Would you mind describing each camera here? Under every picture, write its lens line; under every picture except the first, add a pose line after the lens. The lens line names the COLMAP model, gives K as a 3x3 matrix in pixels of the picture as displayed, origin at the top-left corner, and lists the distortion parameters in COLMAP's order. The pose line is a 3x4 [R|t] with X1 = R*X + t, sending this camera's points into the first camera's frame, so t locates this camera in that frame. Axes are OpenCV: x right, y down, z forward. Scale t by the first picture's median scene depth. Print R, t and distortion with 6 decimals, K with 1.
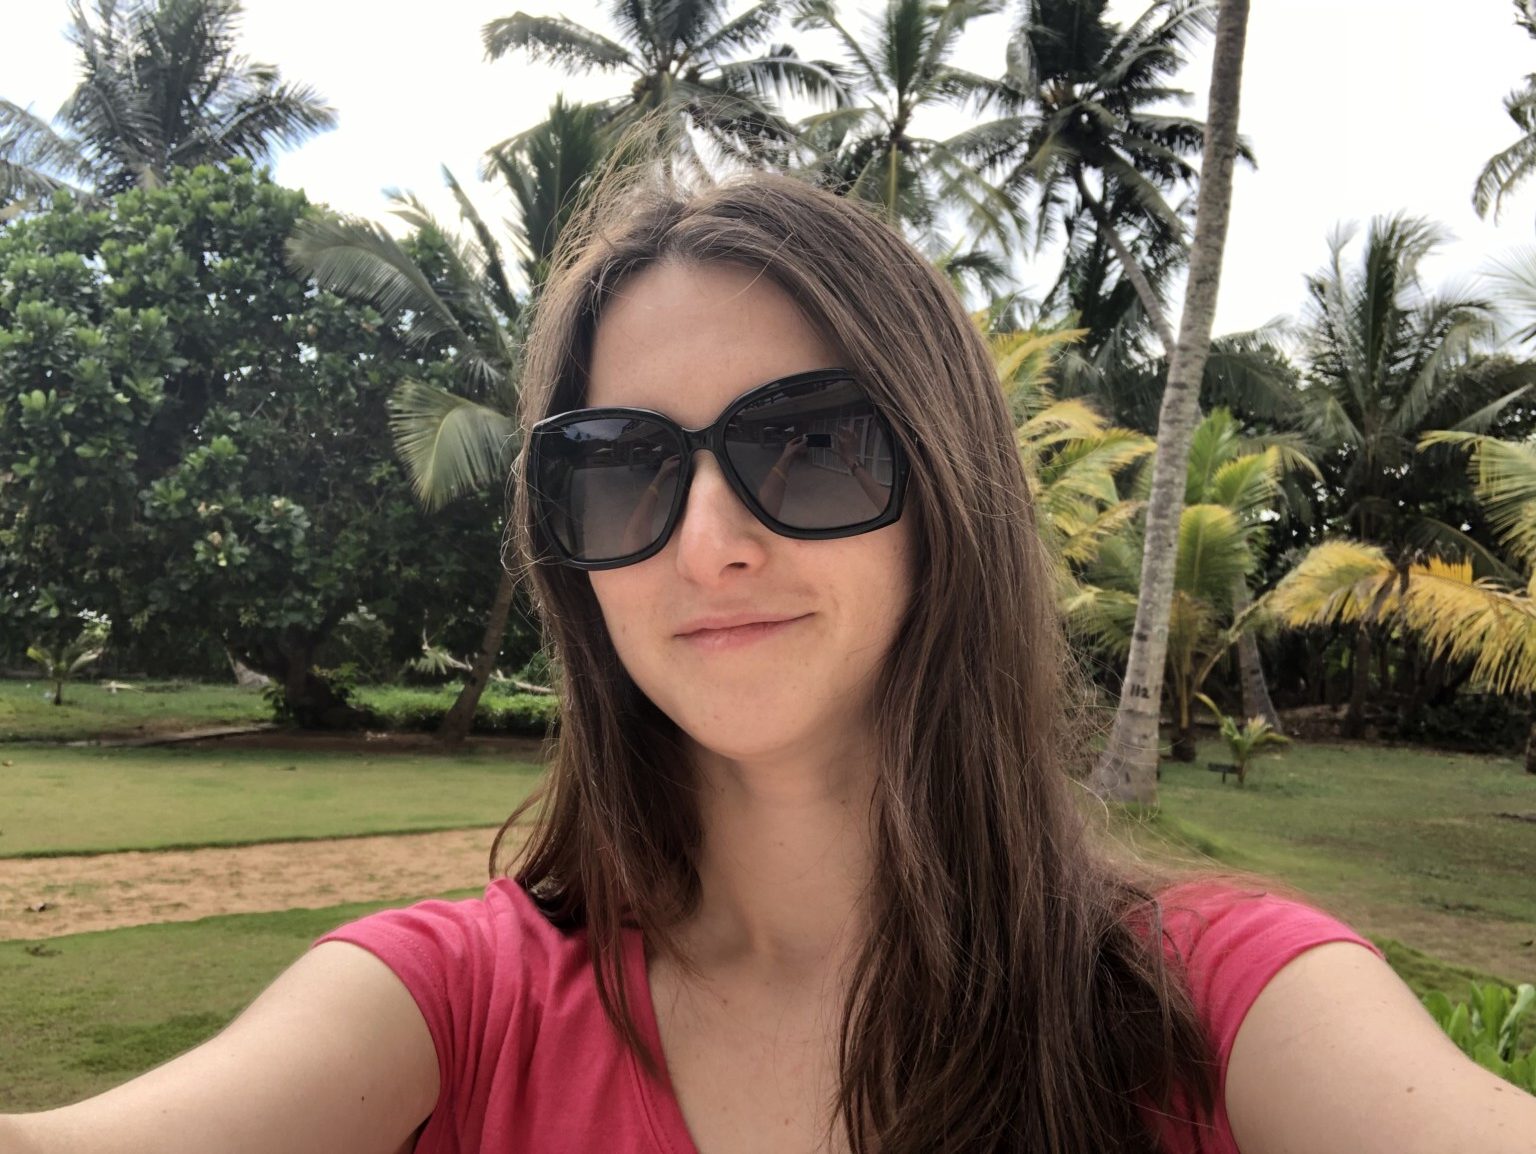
lens RADIAL K [[1504.4, 0, 768.0], [0, 1504.4, 577.0], [0, 0, 1]] dist [0.194742, -0.542275]
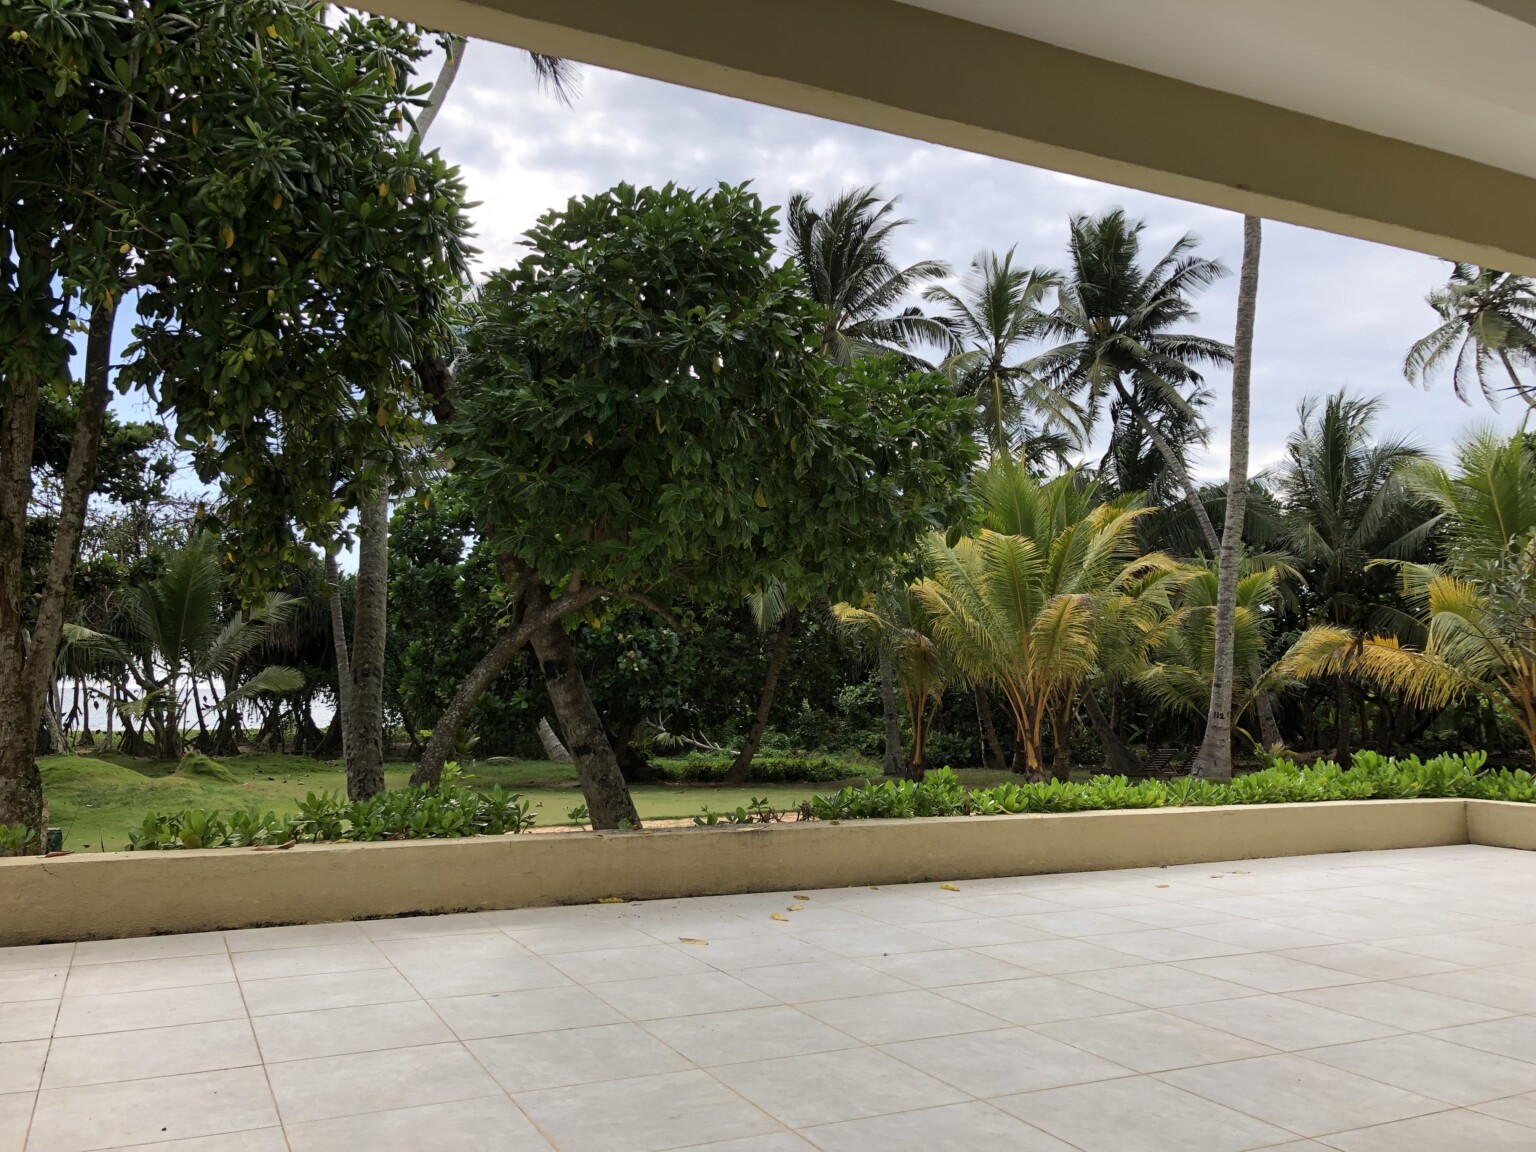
lens RADIAL K [[1268.5, 0, 768.0], [0, 1268.5, 576.0], [0, 0, 1]] dist [0.015546, -0.003799]
pose [[0.997733, -0.045735, -0.049358, -0.078246], [0.041774, 0.996038, -0.078507, 0.002178], [0.052753, 0.076267, 0.995691, -0.206407]]
